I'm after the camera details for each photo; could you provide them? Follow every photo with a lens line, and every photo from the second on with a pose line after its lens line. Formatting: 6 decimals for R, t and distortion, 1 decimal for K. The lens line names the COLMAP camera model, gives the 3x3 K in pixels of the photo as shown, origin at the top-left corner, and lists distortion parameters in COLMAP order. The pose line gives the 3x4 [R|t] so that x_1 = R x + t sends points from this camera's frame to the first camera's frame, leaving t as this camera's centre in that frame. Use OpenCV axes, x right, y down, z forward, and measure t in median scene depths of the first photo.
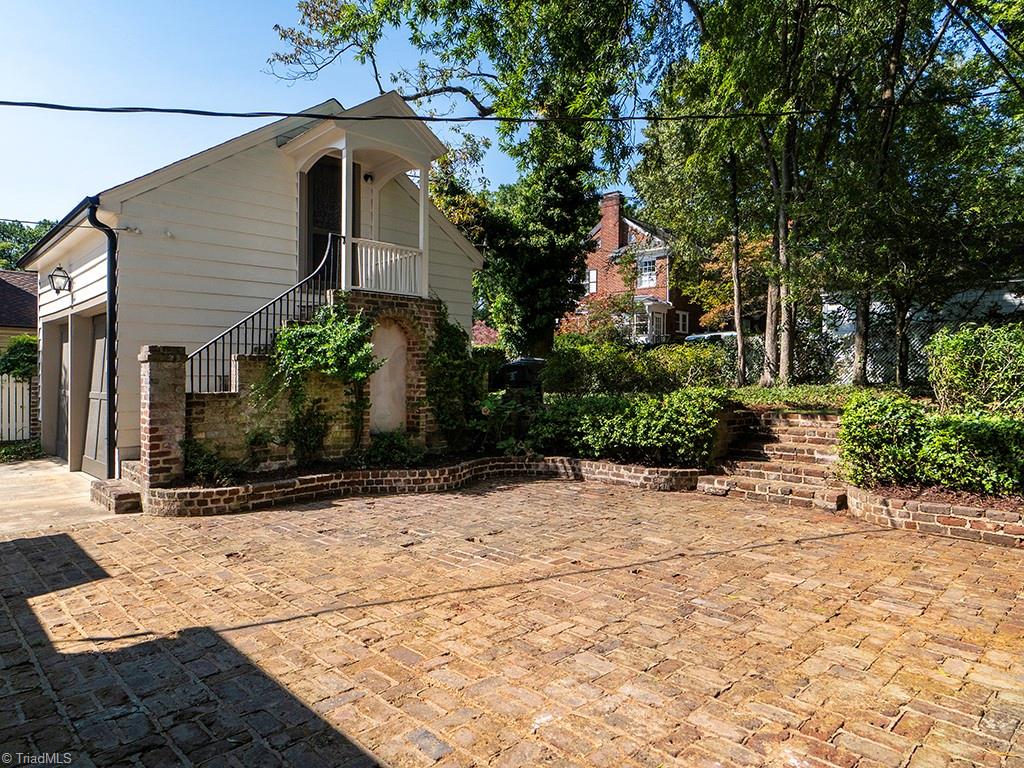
lens RADIAL K [[641.6, 0, 512.0], [0, 641.6, 384.0], [0, 0, 1]] dist [-0.000232, -0.000054]
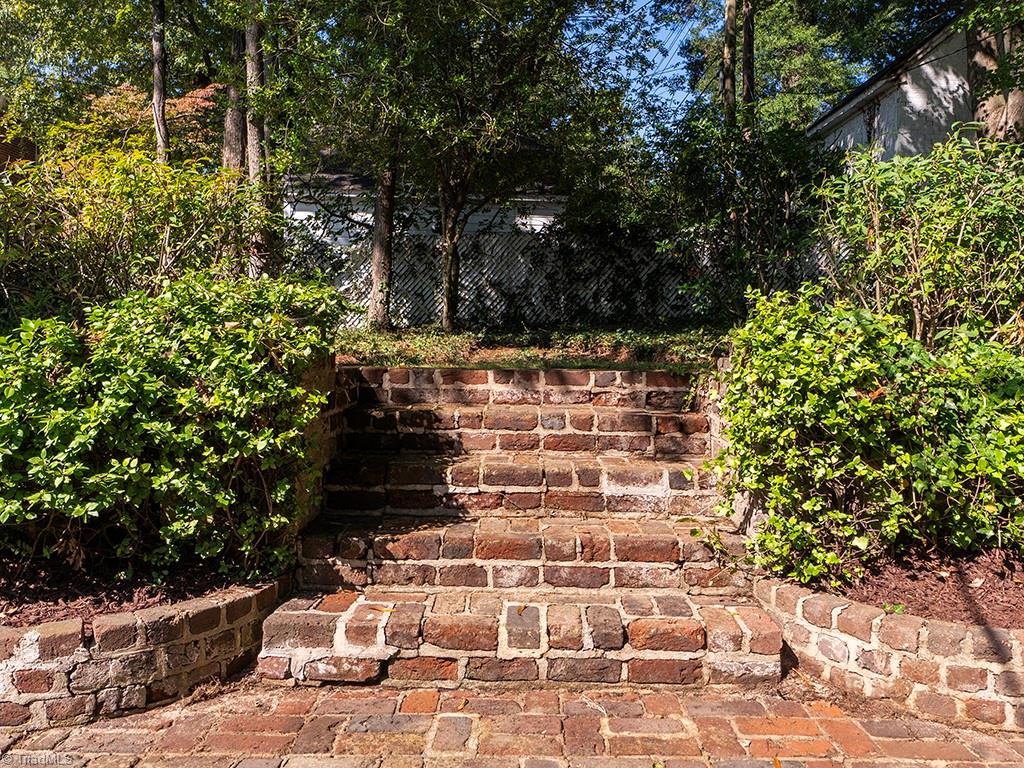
lens RADIAL K [[833.3, 0, 511.8], [0, 833.3, 370.2], [0, 0, 1]] dist [0.008711, 0.000961]
pose [[0.692689, -0.019627, 0.720969, 0.121891], [0.002501, 0.999689, 0.024811, 0.037104], [-0.721232, -0.015383, 0.692523, 0.694903]]
